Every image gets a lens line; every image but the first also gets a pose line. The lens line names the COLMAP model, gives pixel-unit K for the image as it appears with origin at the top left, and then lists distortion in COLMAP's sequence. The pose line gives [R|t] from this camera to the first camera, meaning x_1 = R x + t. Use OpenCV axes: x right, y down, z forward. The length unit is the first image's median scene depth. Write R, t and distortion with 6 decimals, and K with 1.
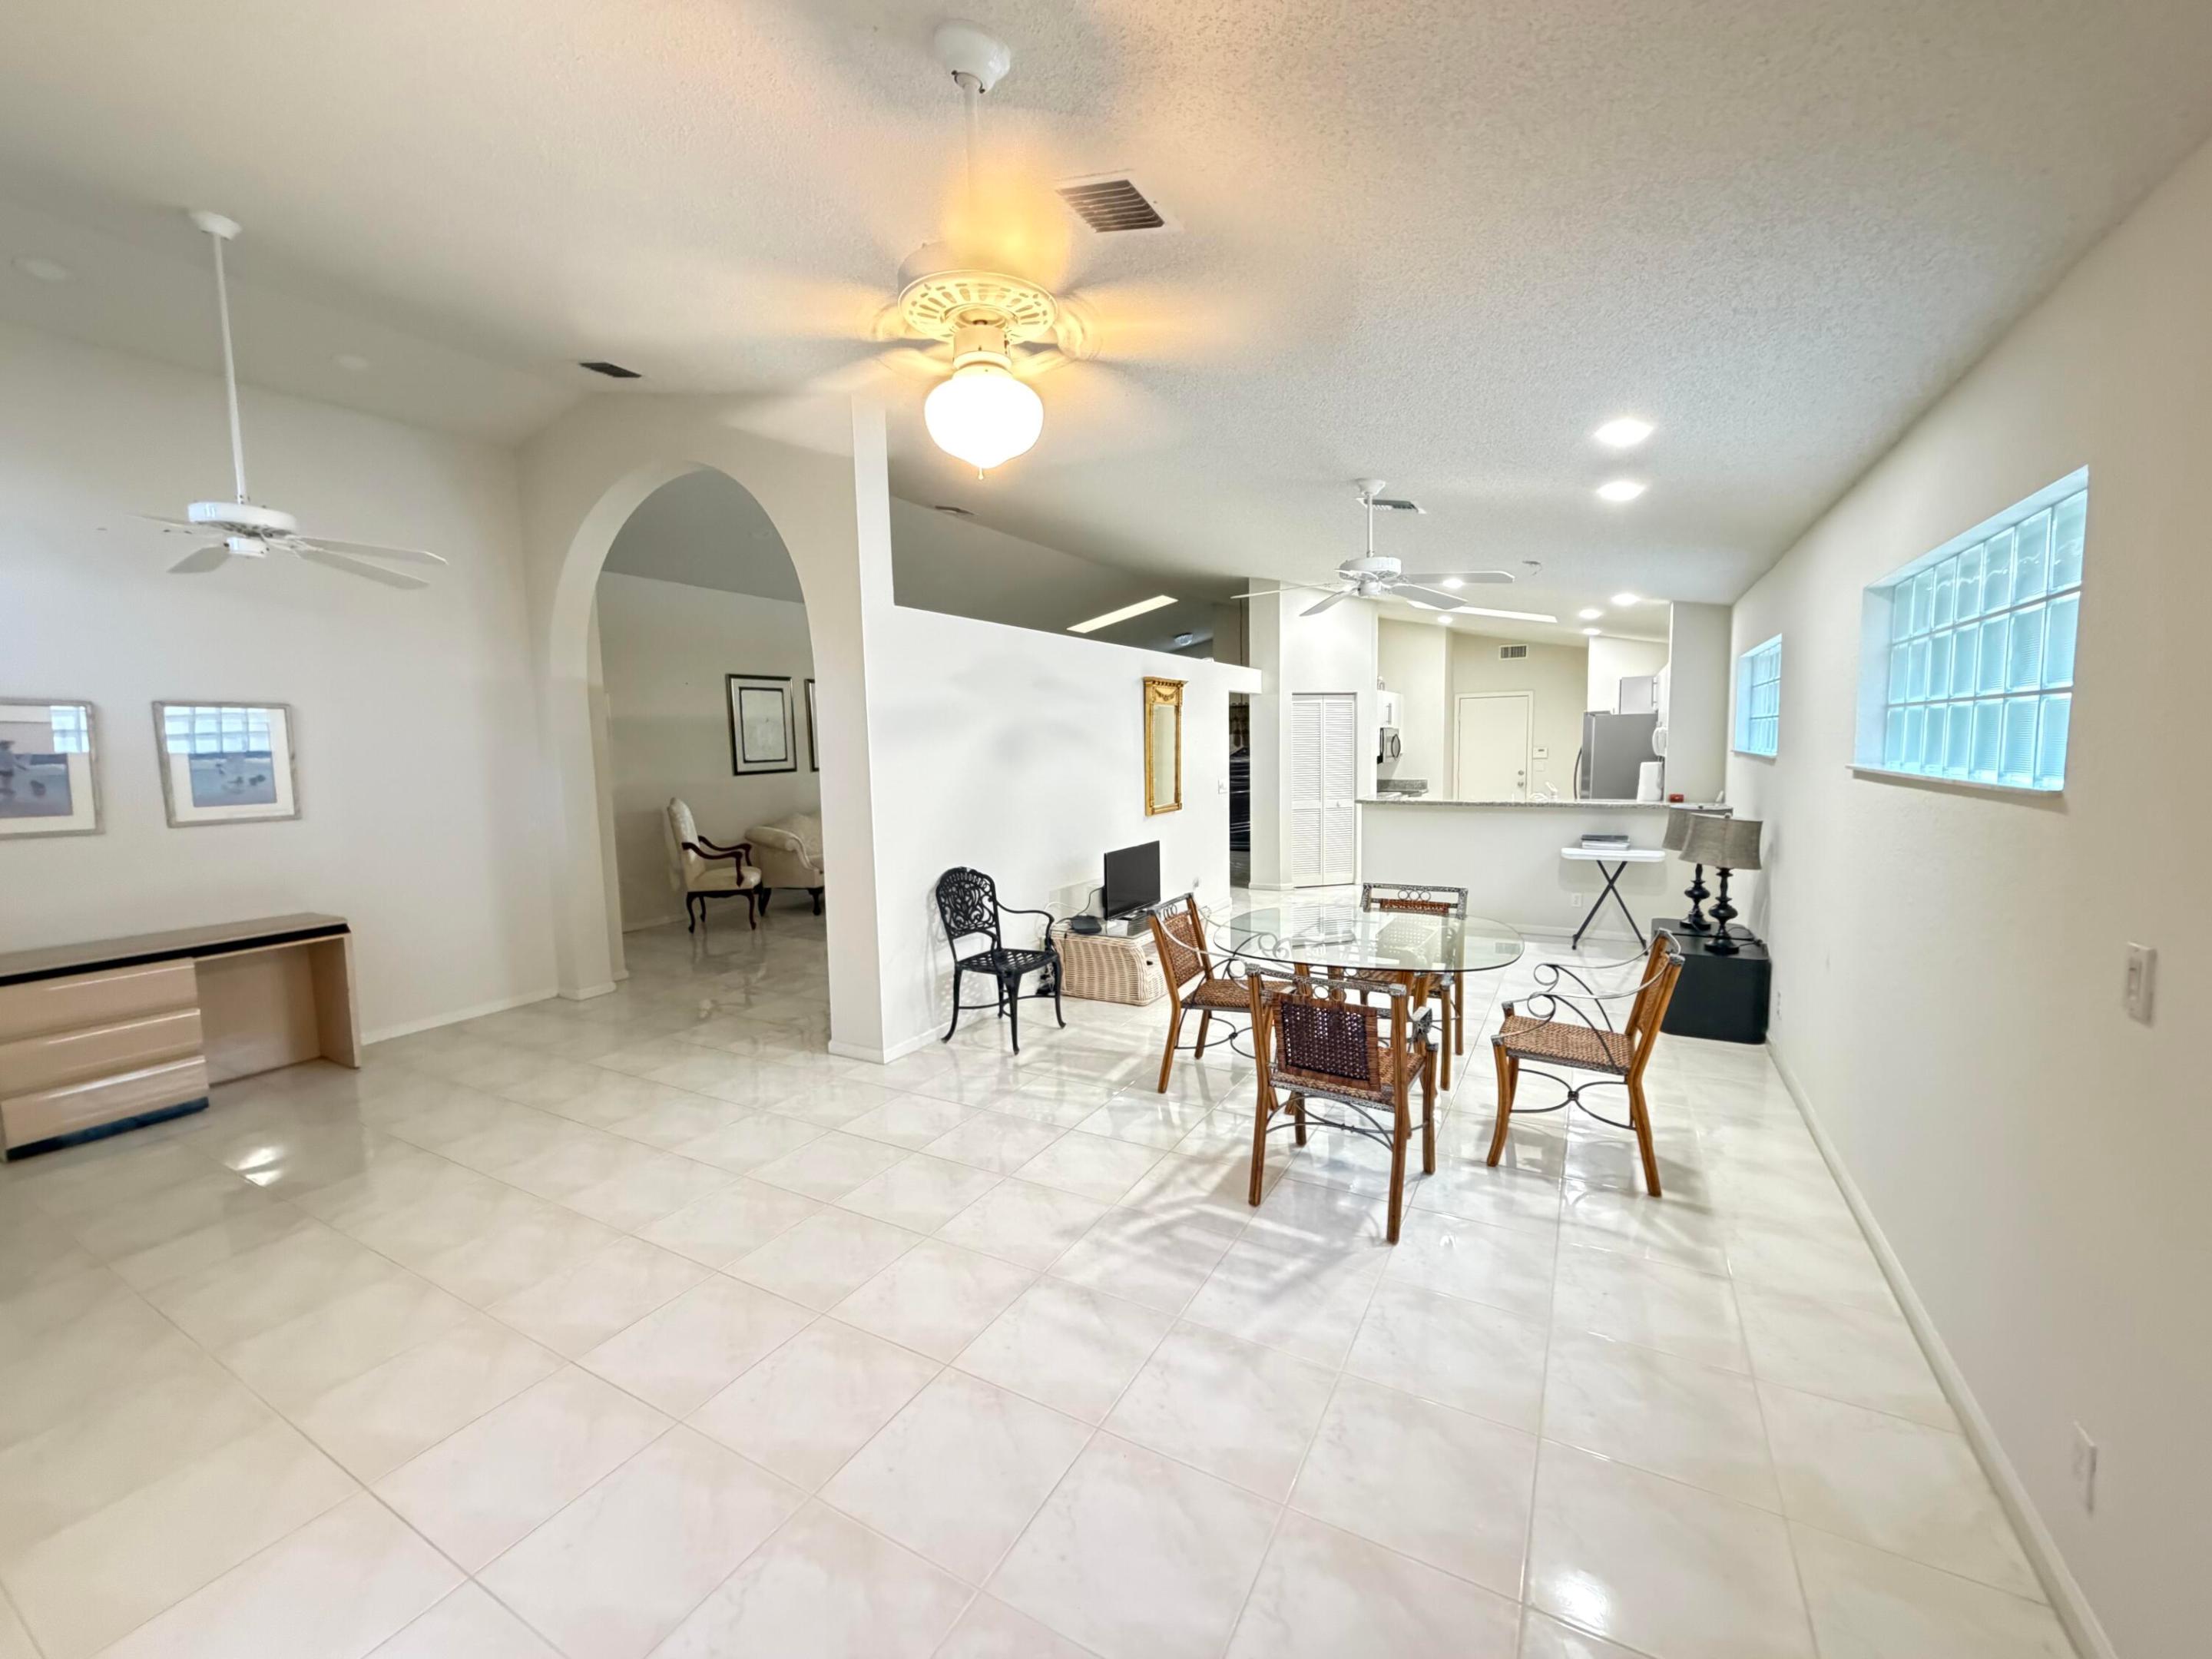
lens RADIAL K [[884.4, 0, 1102.2], [0, 884.4, 825.2], [0, 0, 1]] dist [-0.000012, -0.000175]
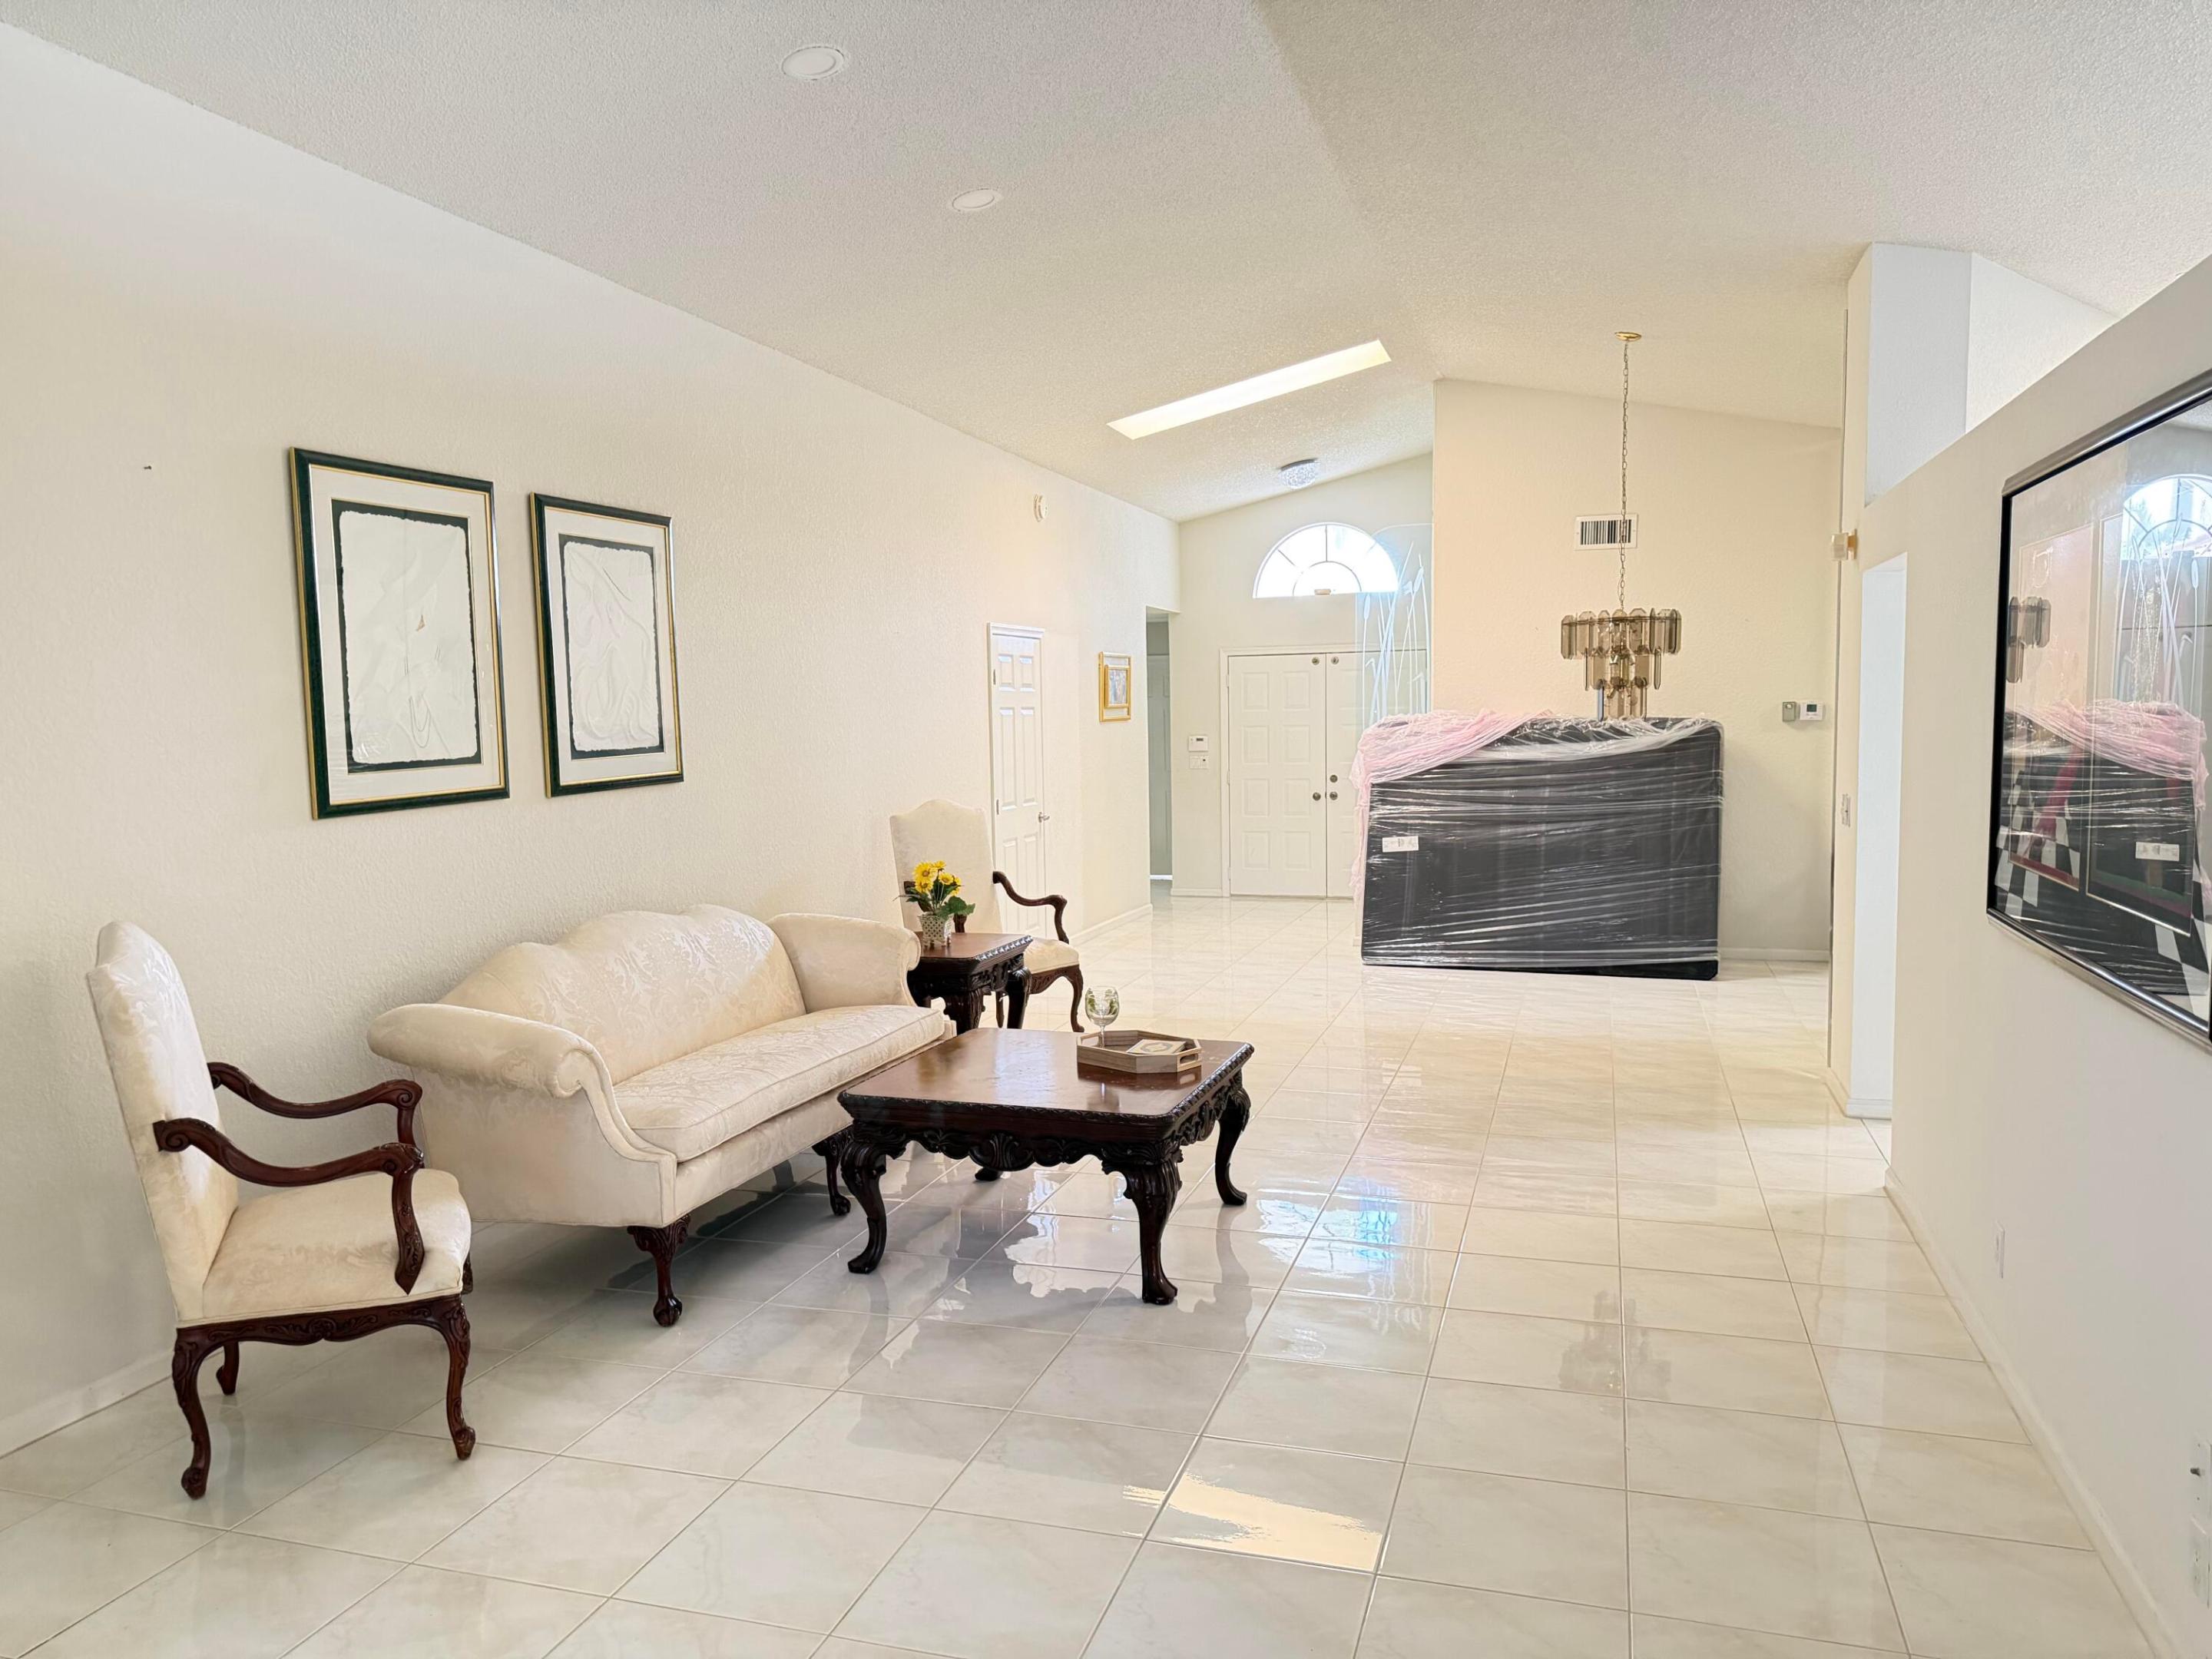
lens RADIAL K [[1537.0, 0, 1112.5], [0, 1537.0, 825.0], [0, 0, 1]] dist [0.011441, -0.010004]
pose [[0.981046, -0.012002, 0.193405, -0.303462], [0.015492, 0.999743, -0.016541, -0.048508], [-0.193157, 0.019224, 0.980980, 0.548277]]
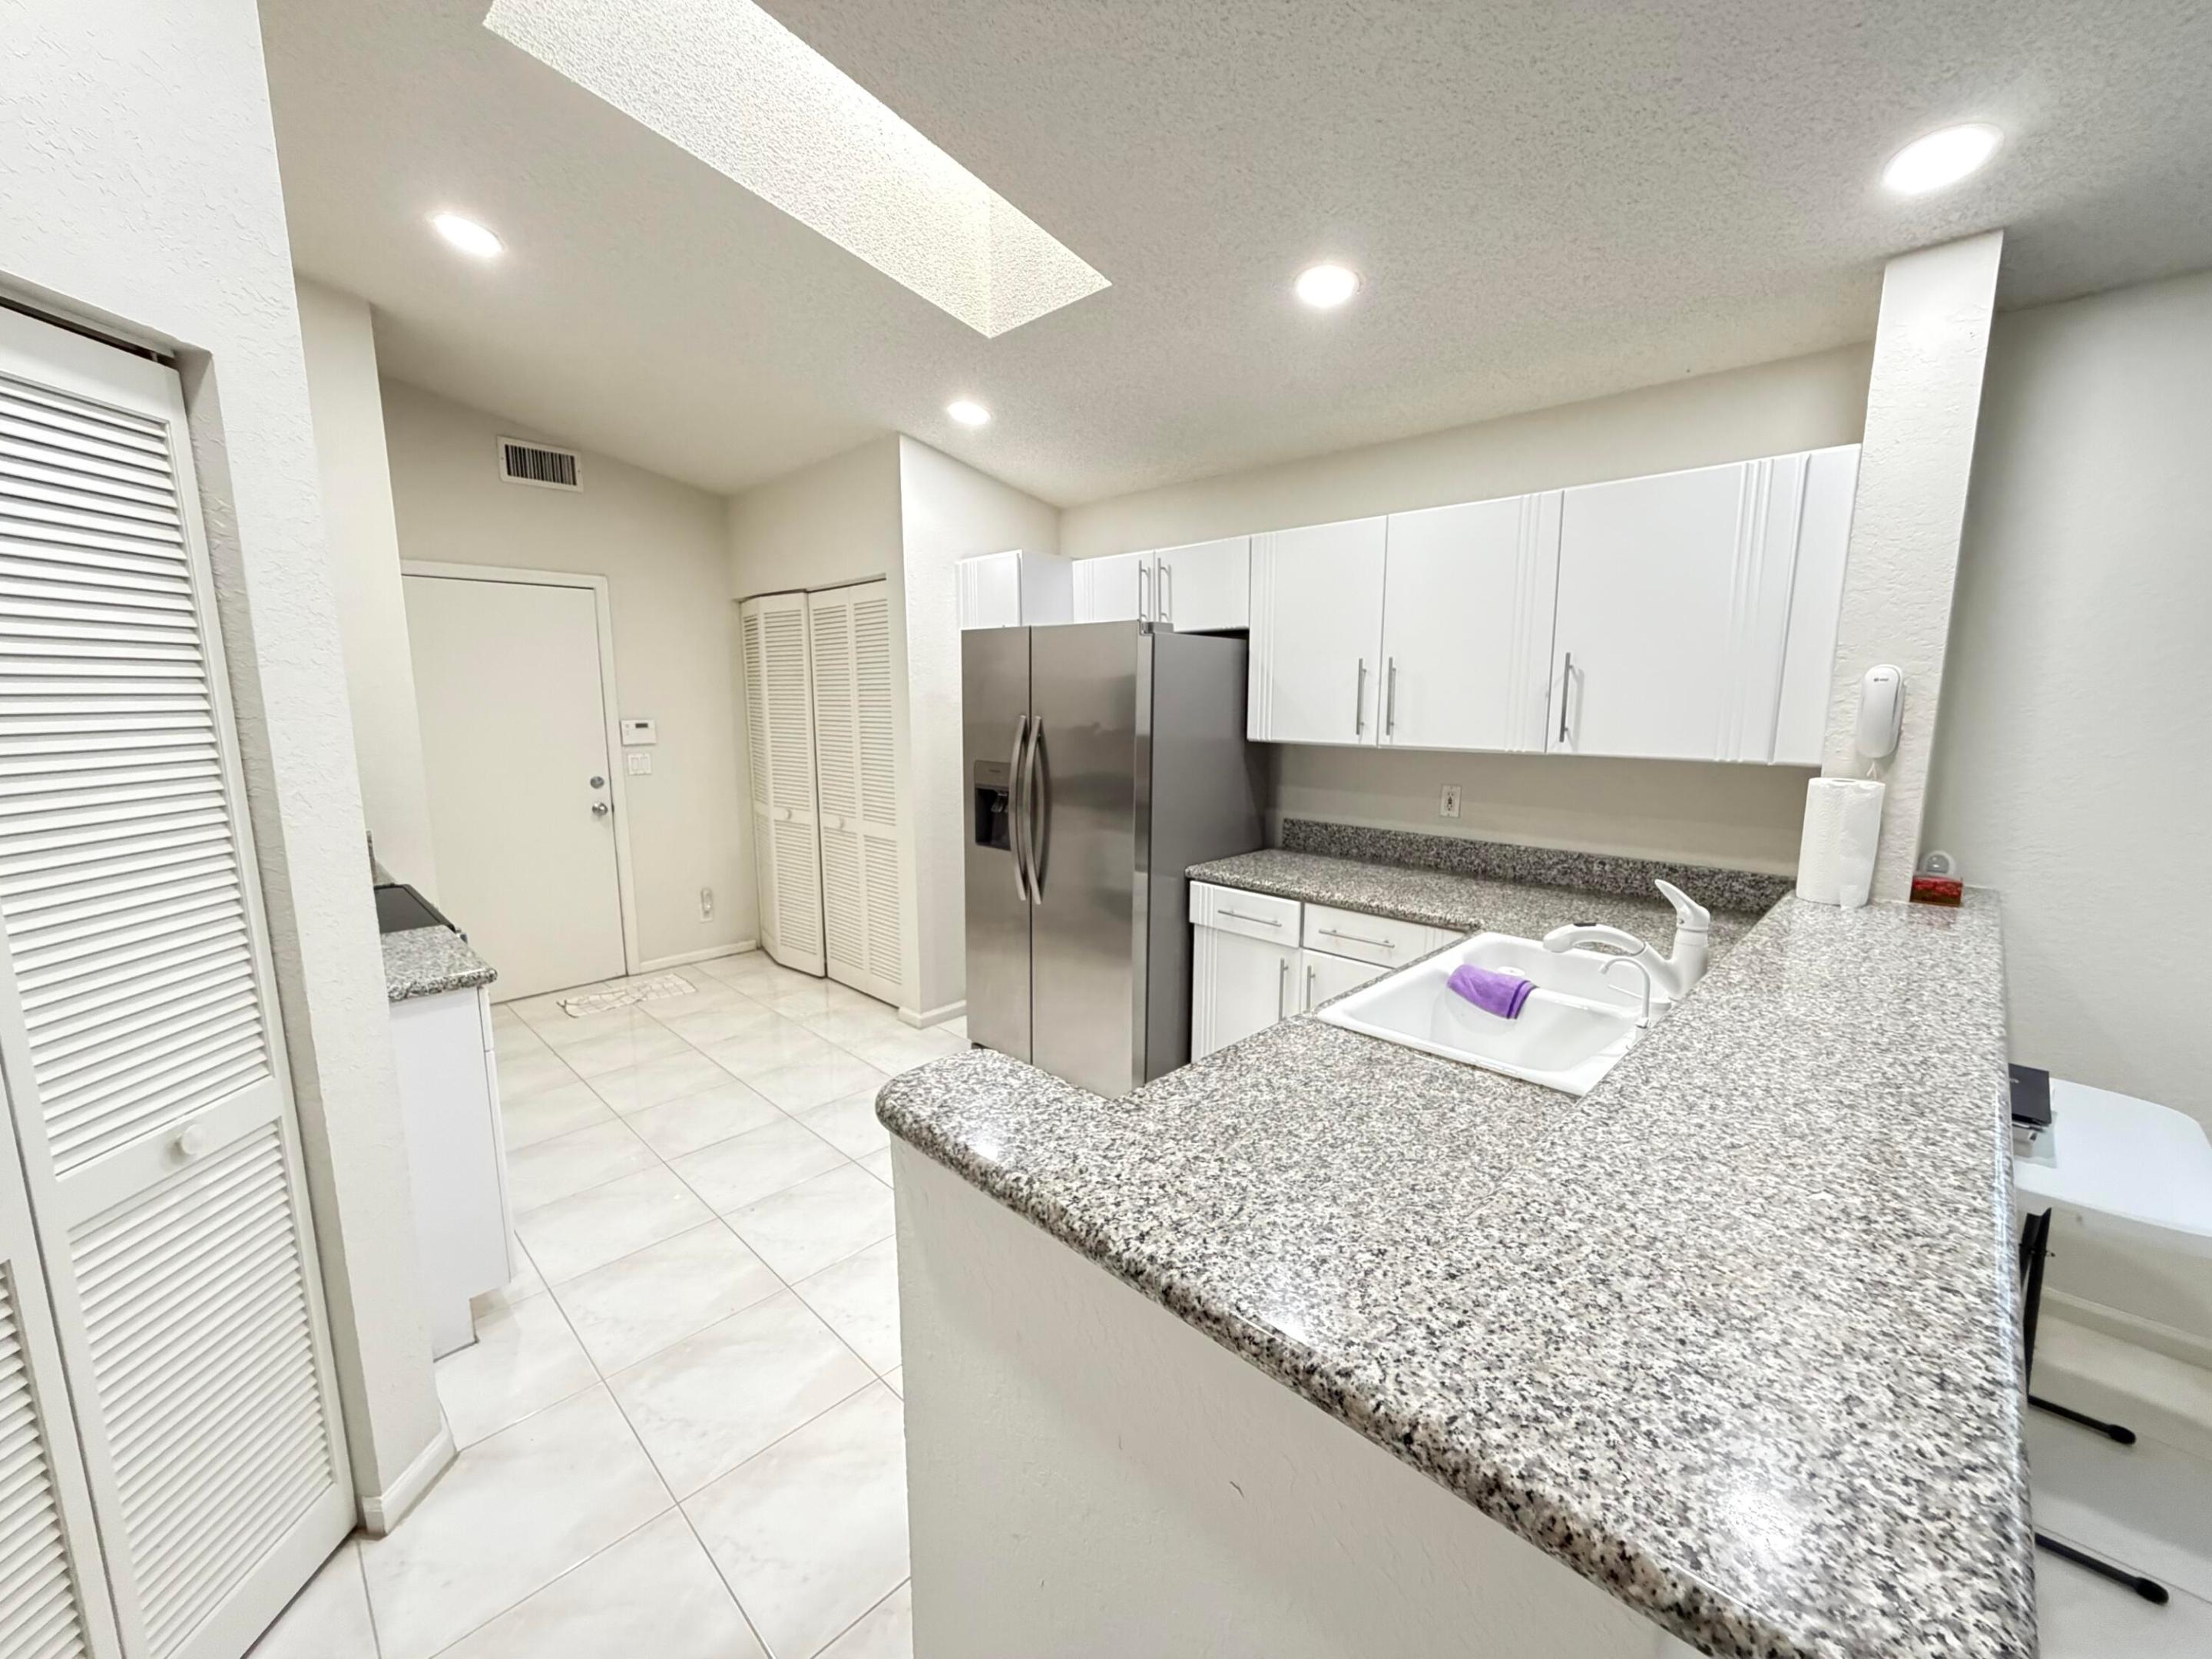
lens RADIAL K [[884.4, 0, 1105.0], [0, 884.4, 830.6], [0, 0, 1]] dist [-0.000012, -0.000175]
pose [[0.261749, -0.130550, 0.956266, 0.220421], [0.083054, 0.990181, 0.112446, -0.095541], [-0.961556, 0.049989, 0.270021, 1.011399]]
